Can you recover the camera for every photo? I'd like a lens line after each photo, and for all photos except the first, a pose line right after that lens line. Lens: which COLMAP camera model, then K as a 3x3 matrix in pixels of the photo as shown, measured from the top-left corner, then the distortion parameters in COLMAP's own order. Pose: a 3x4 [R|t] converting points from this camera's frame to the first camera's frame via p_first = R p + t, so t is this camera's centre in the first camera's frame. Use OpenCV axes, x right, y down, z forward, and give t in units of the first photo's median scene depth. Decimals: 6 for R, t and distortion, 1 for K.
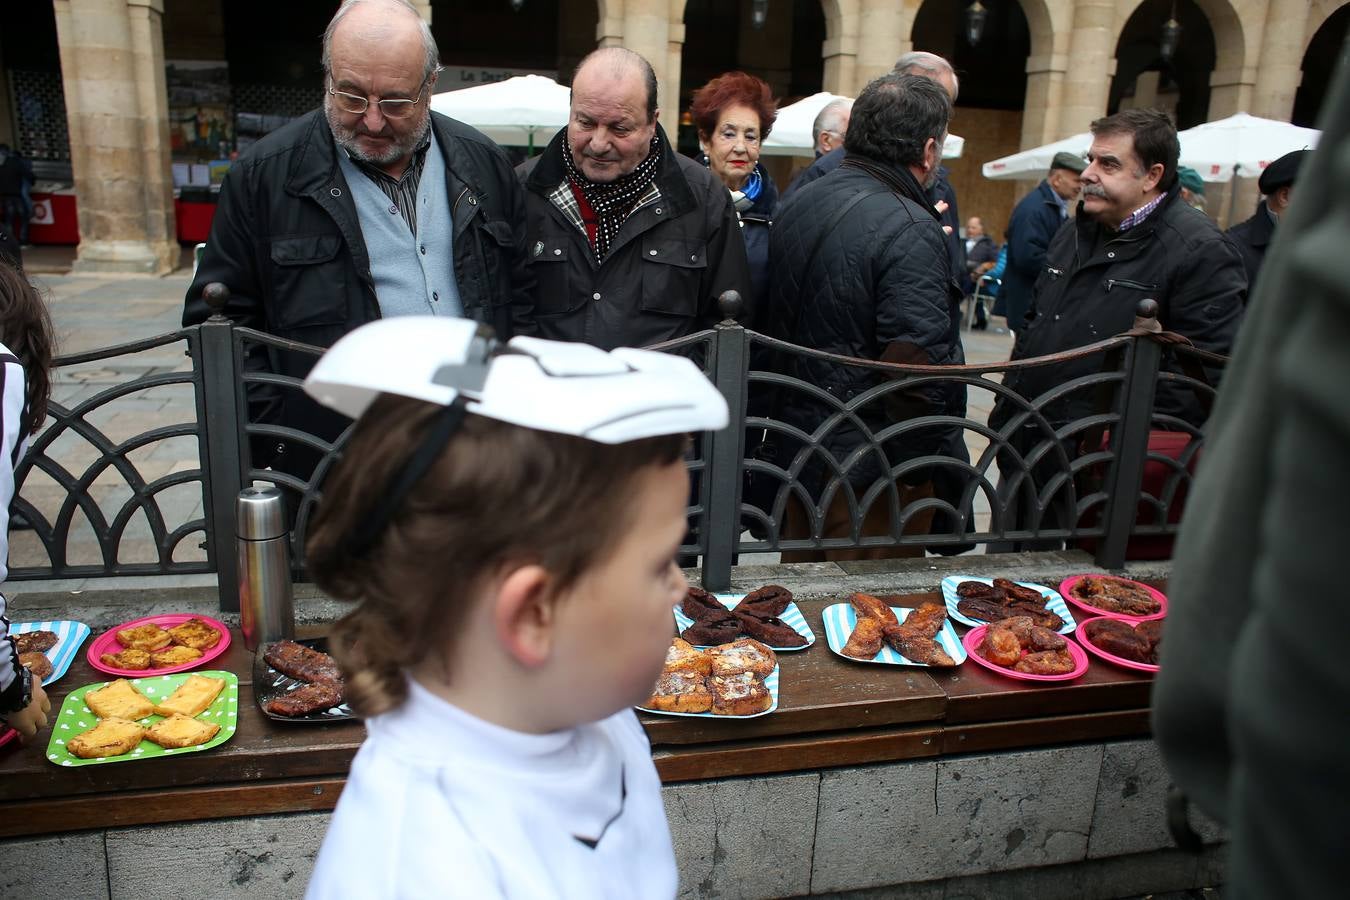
lens RADIAL K [[1072.7, 0, 675.0], [0, 1072.7, 450.0], [0, 0, 1]] dist [-0.097622, 0.131972]
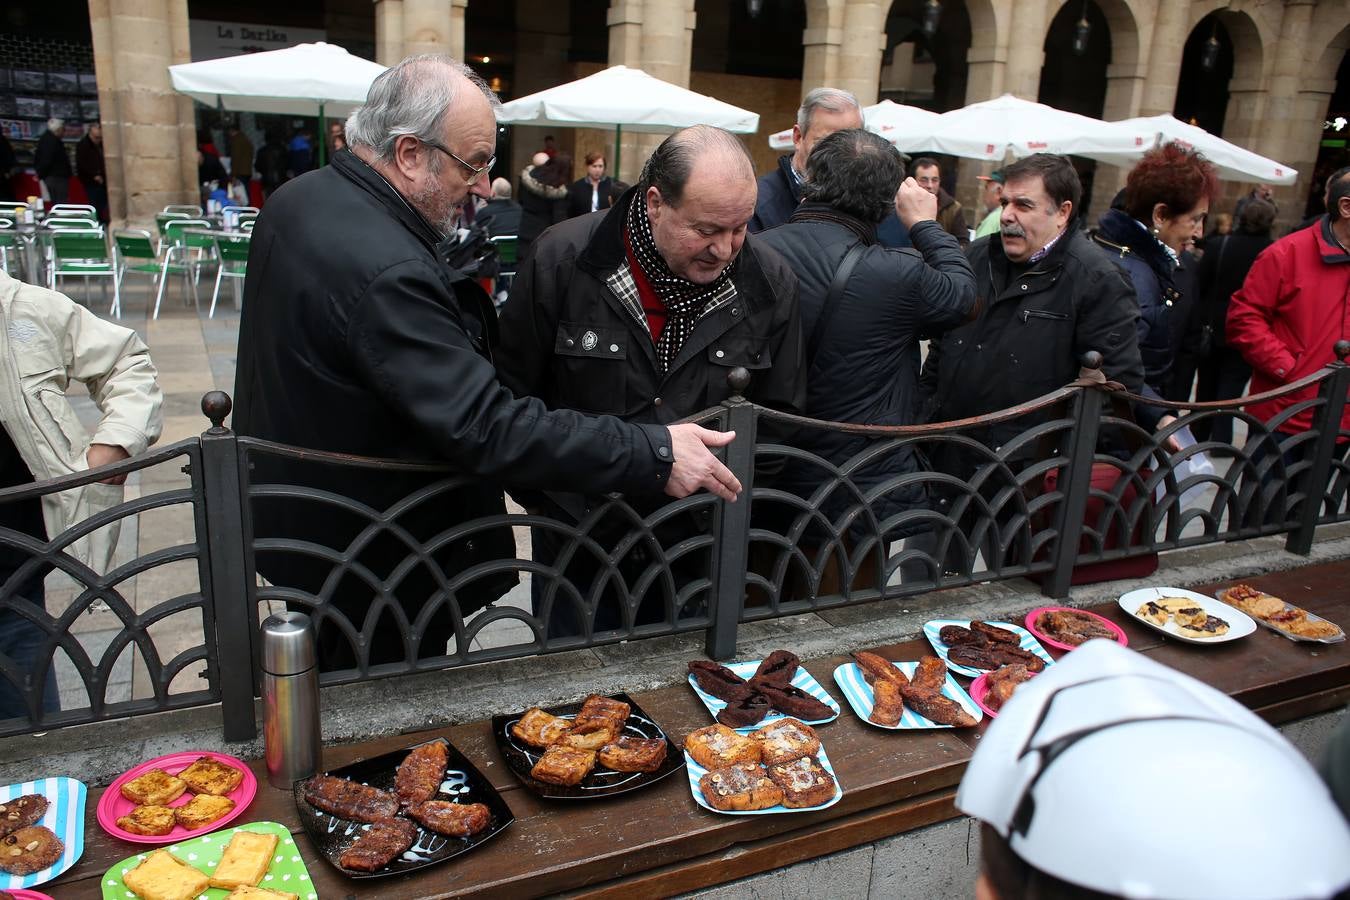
lens RADIAL K [[1072.7, 0, 675.0], [0, 1072.7, 450.0], [0, 0, 1]] dist [-0.097622, 0.131972]
pose [[0.977209, -0.049602, 0.206403, -0.210227], [0.041681, 0.998225, 0.042548, -0.113998], [-0.208147, -0.032975, 0.977541, 0.032802]]
